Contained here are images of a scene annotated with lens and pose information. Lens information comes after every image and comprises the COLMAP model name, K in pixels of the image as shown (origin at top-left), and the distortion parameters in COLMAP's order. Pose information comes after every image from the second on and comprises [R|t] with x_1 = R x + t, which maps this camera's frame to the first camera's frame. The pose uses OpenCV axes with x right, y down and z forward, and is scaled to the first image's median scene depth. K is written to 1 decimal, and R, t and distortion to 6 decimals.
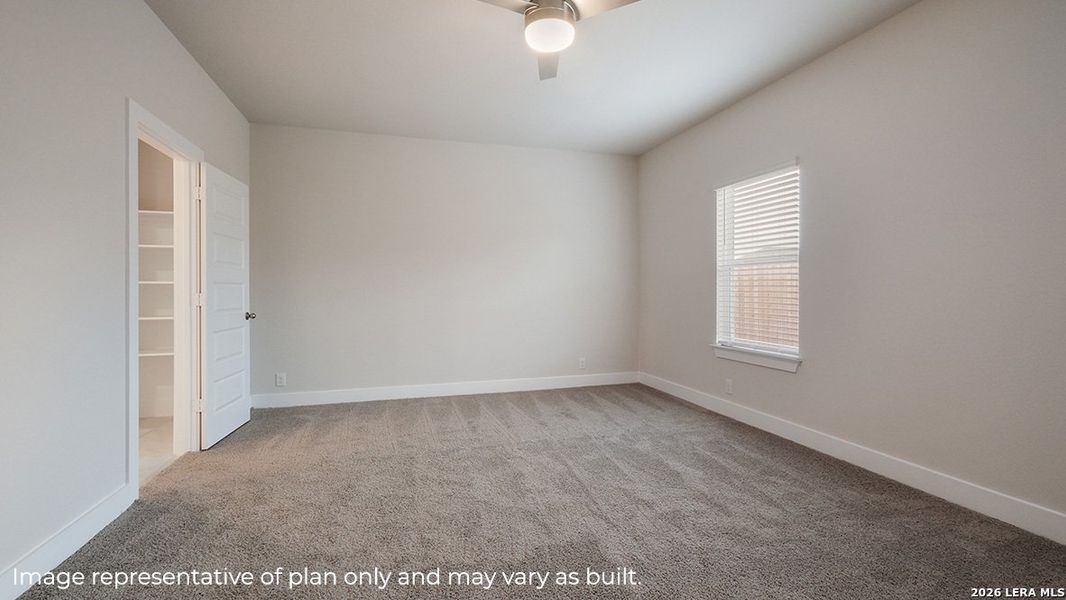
lens RADIAL K [[461.1, 0, 546.1], [0, 461.1, 285.1], [0, 0, 1]] dist [0.008219, -0.000227]
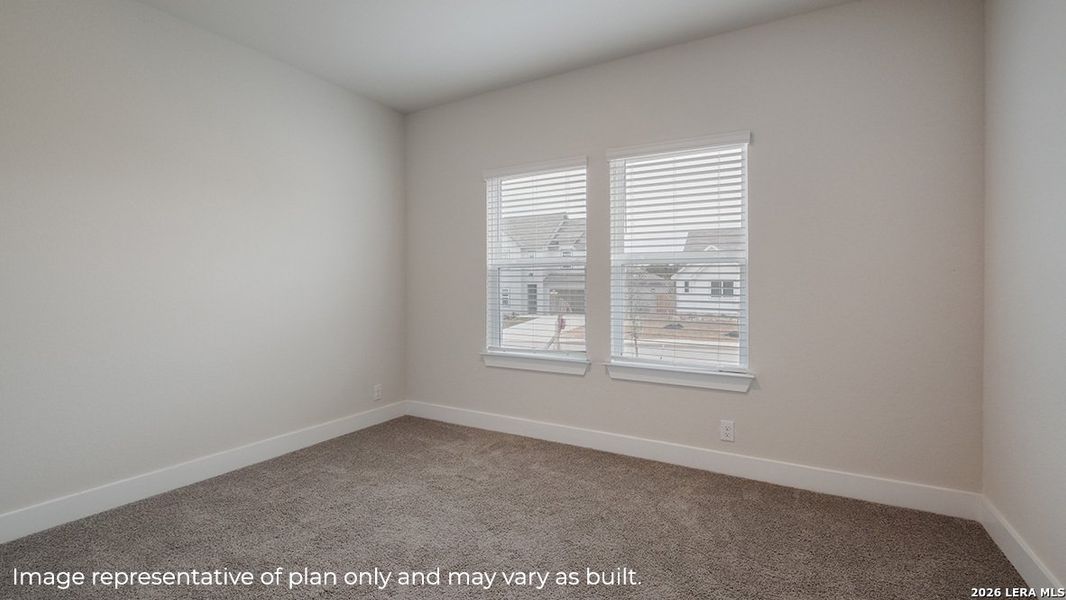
lens RADIAL K [[409.6, 0, 518.5], [0, 409.6, 296.7], [0, 0, 1]] dist [0.006144, 0.000052]
pose [[0.725867, -0.003085, 0.687828, -0.173031], [-0.012855, 0.999754, 0.018050, 0.007198], [-0.687715, -0.021944, 0.725649, 0.505825]]
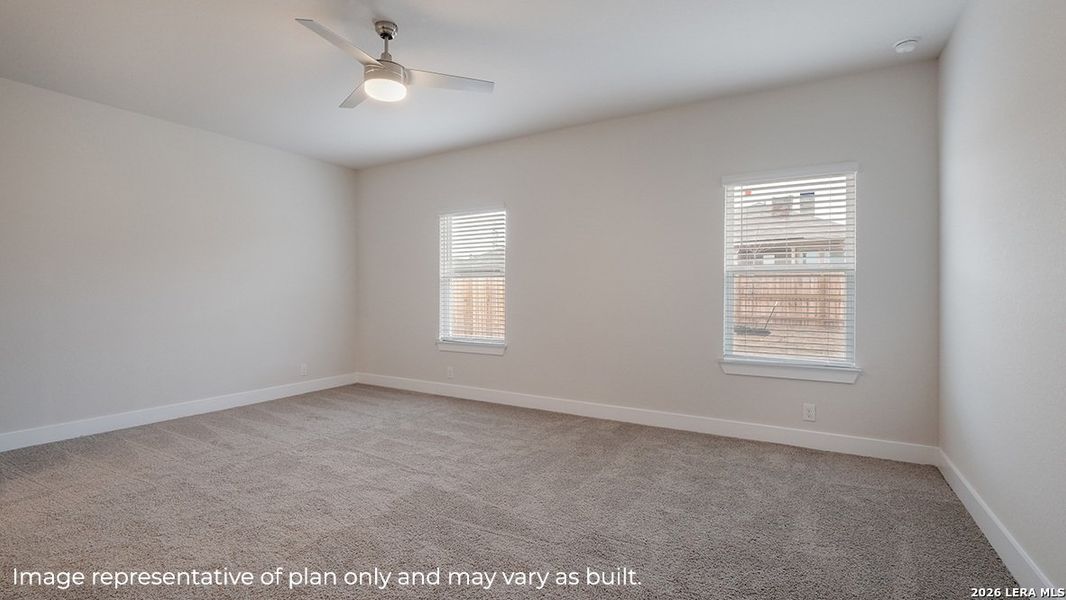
lens RADIAL K [[461.1, 0, 539.2], [0, 461.1, 295.4], [0, 0, 1]] dist [0.008219, -0.000227]
pose [[0.736826, 0.001667, 0.676081, -0.357499], [-0.009176, 0.999929, 0.007536, -0.005827], [-0.676020, -0.011757, 0.736789, -0.120995]]
